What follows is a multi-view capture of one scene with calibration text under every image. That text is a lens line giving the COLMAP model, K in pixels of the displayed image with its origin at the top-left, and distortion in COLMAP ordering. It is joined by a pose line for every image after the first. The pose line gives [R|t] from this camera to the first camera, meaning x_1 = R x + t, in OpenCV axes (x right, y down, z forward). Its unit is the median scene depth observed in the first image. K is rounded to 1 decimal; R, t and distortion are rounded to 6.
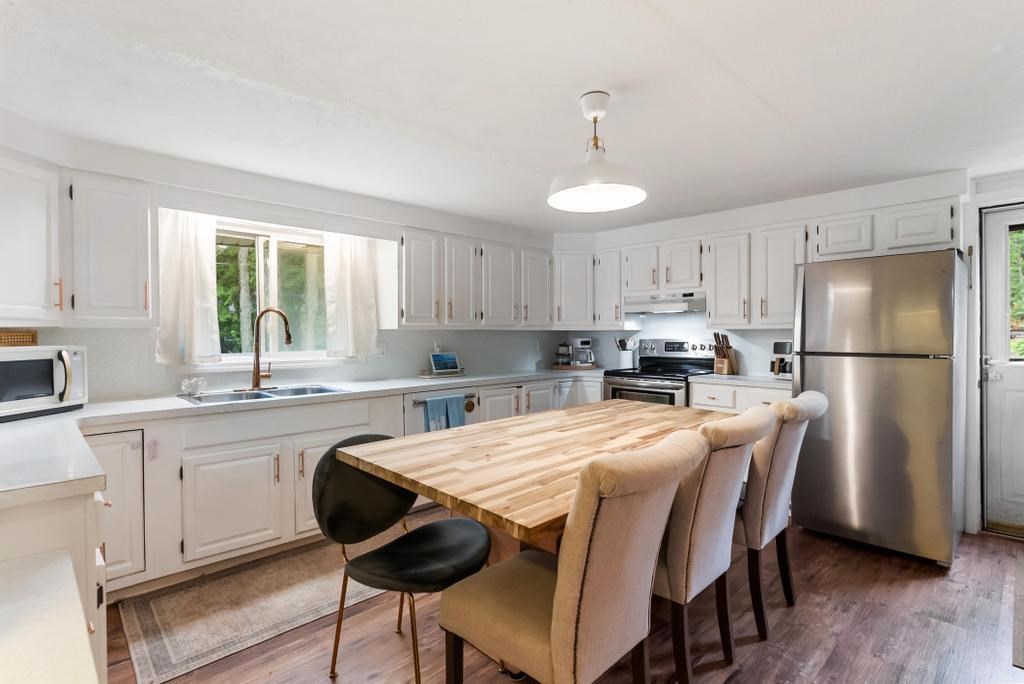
lens RADIAL K [[472.4, 0, 513.5], [0, 472.4, 339.5], [0, 0, 1]] dist [0.000157, 0.000010]
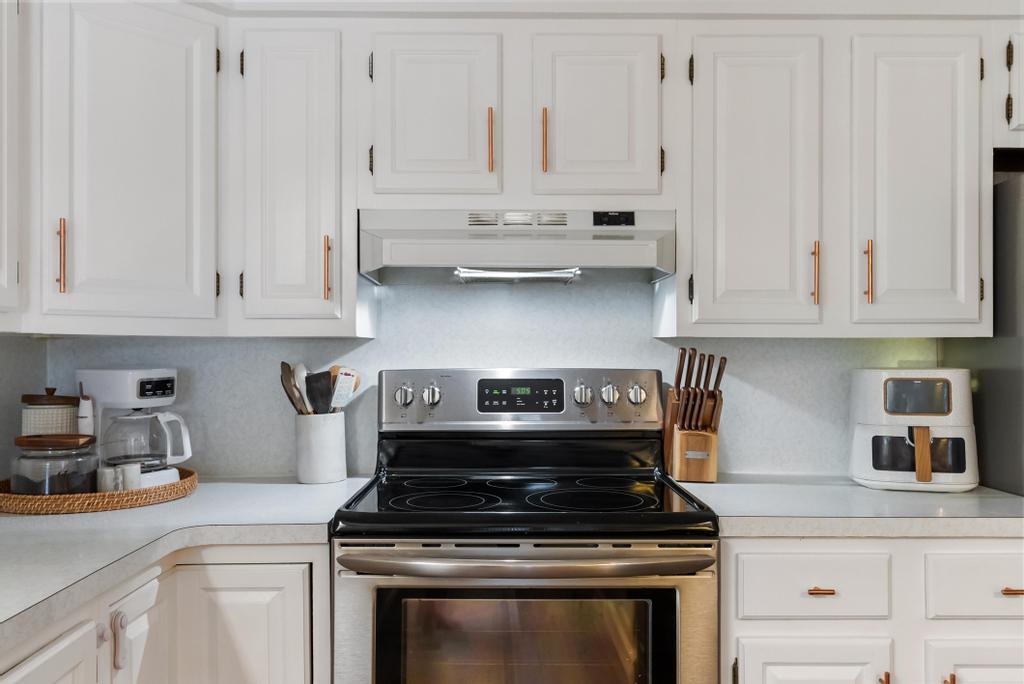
lens RADIAL K [[827.3, 0, 512.6], [0, 827.3, 337.8], [0, 0, 1]] dist [0.006017, 0.002580]
pose [[0.689601, 0.015309, 0.724028, -0.033882], [0.004157, 0.999676, -0.025097, -0.007435], [-0.724177, 0.020316, 0.689314, 0.596083]]
